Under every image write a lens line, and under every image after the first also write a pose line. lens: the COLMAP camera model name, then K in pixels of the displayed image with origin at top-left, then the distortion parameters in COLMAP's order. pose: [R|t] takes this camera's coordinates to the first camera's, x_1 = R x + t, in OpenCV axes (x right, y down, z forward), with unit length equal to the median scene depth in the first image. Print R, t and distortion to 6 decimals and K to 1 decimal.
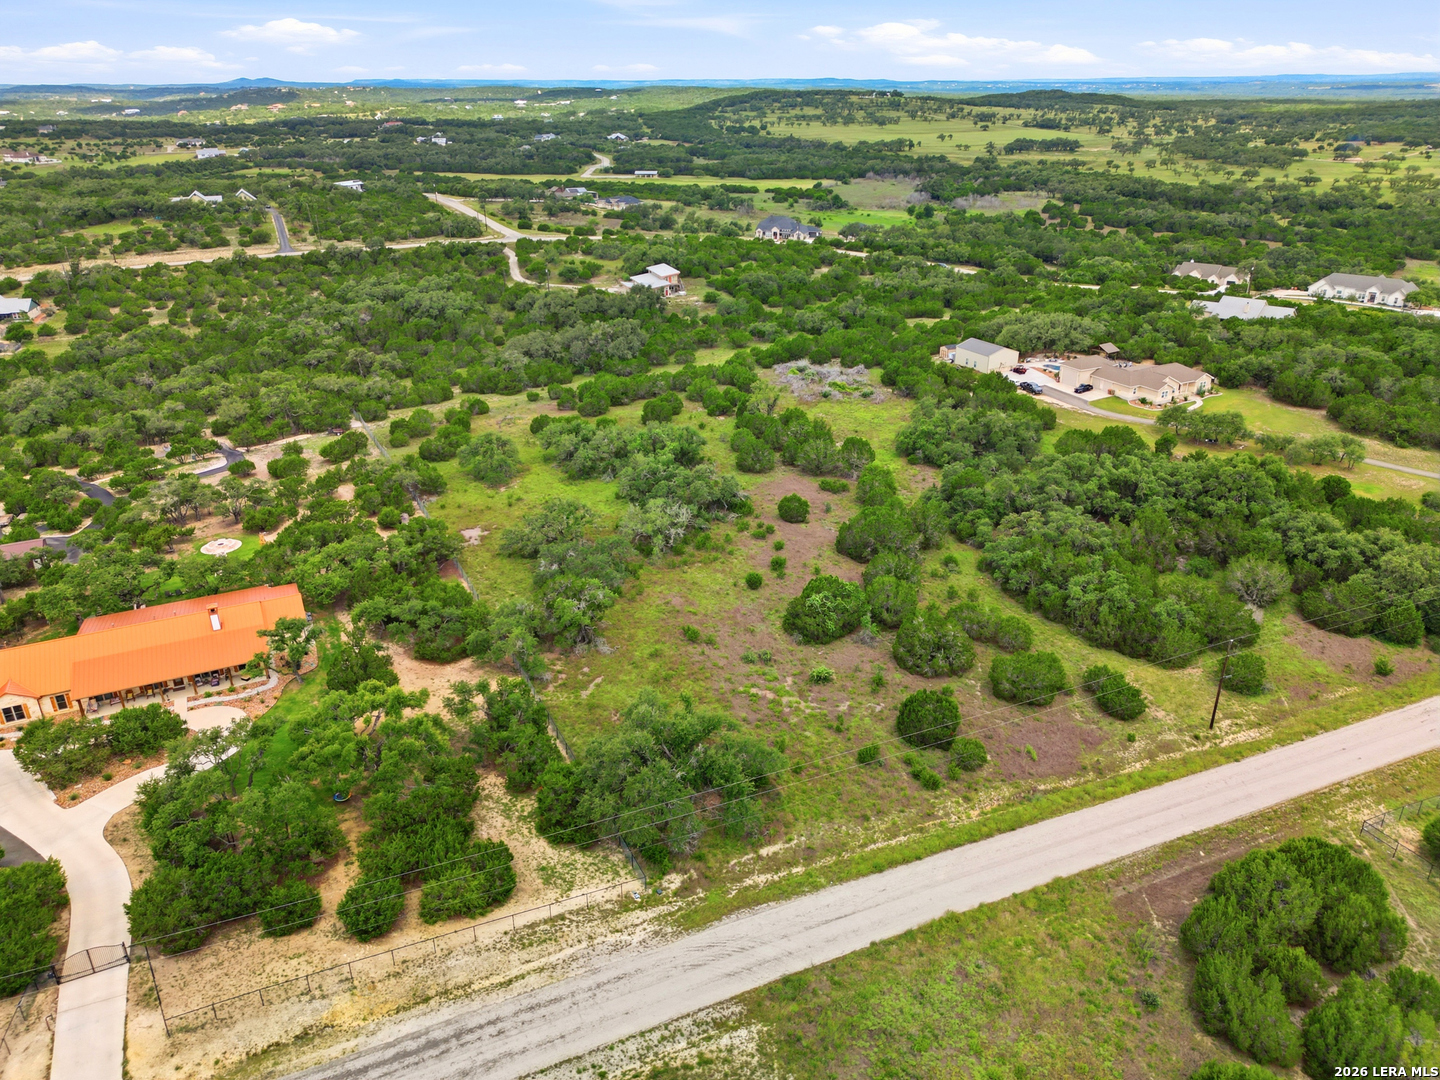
lens RADIAL K [[1050.8, 0, 720.0], [0, 1050.8, 540.0], [0, 0, 1]] dist [0.002644, -0.004605]
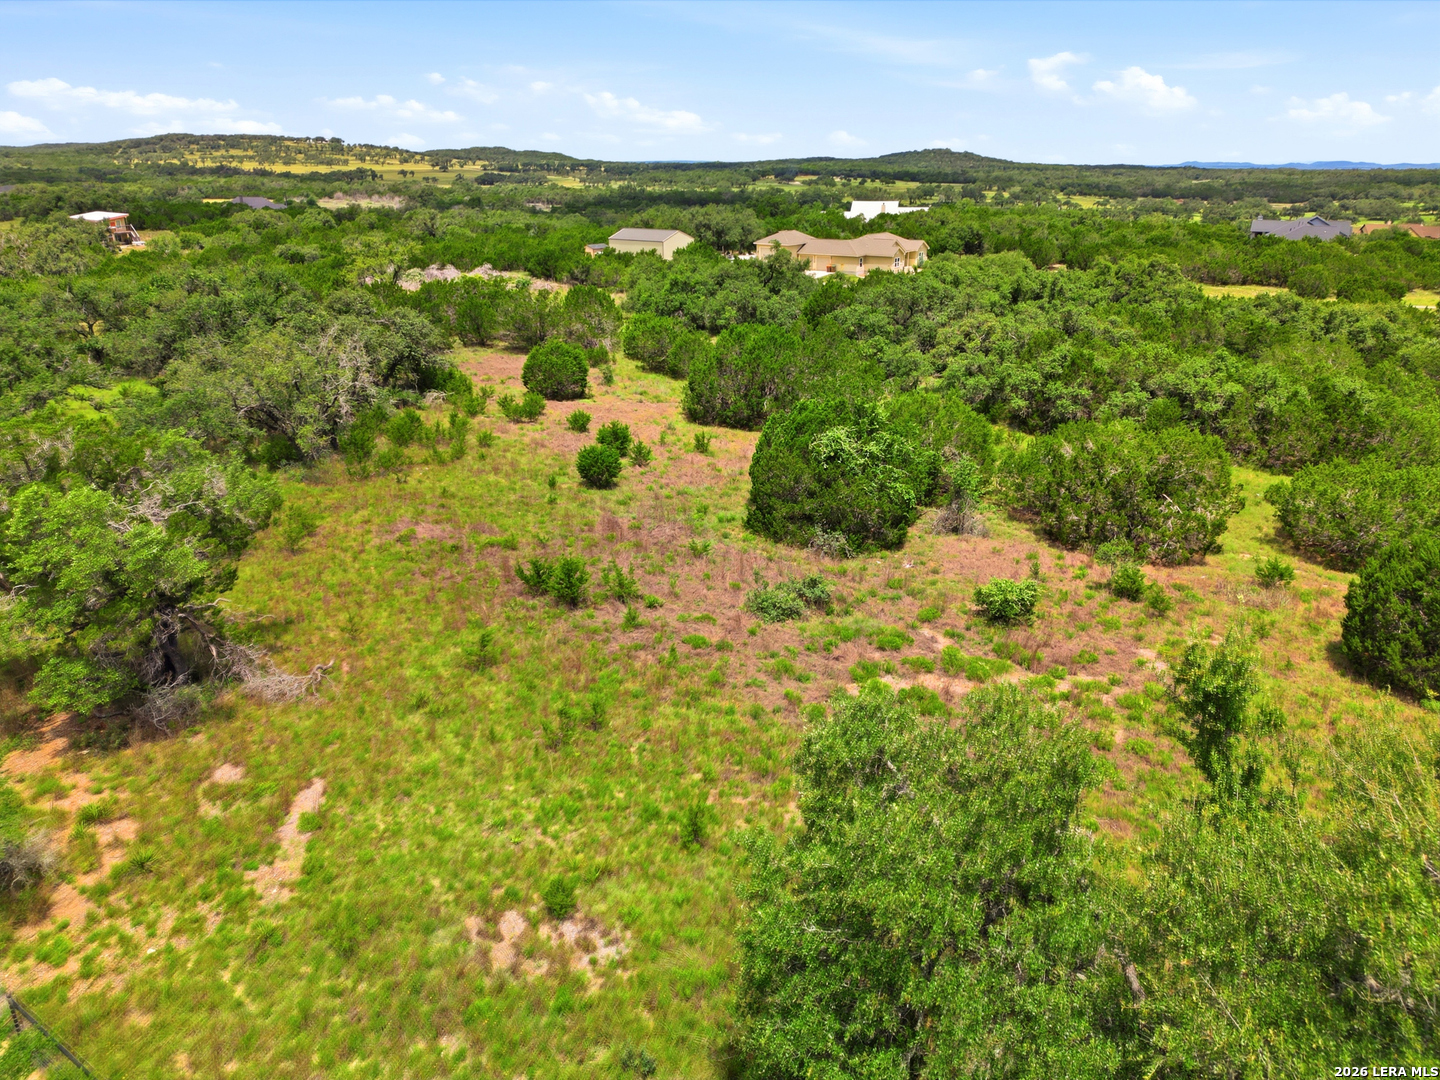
lens RADIAL K [[1050.8, 0, 720.0], [0, 1050.8, 540.0], [0, 0, 1]] dist [0.002644, -0.004605]
pose [[0.873804, -0.154457, 0.461096, -0.130900], [0.192428, 0.980644, -0.036168, 0.102206], [-0.446585, 0.120331, 0.886613, 0.744189]]
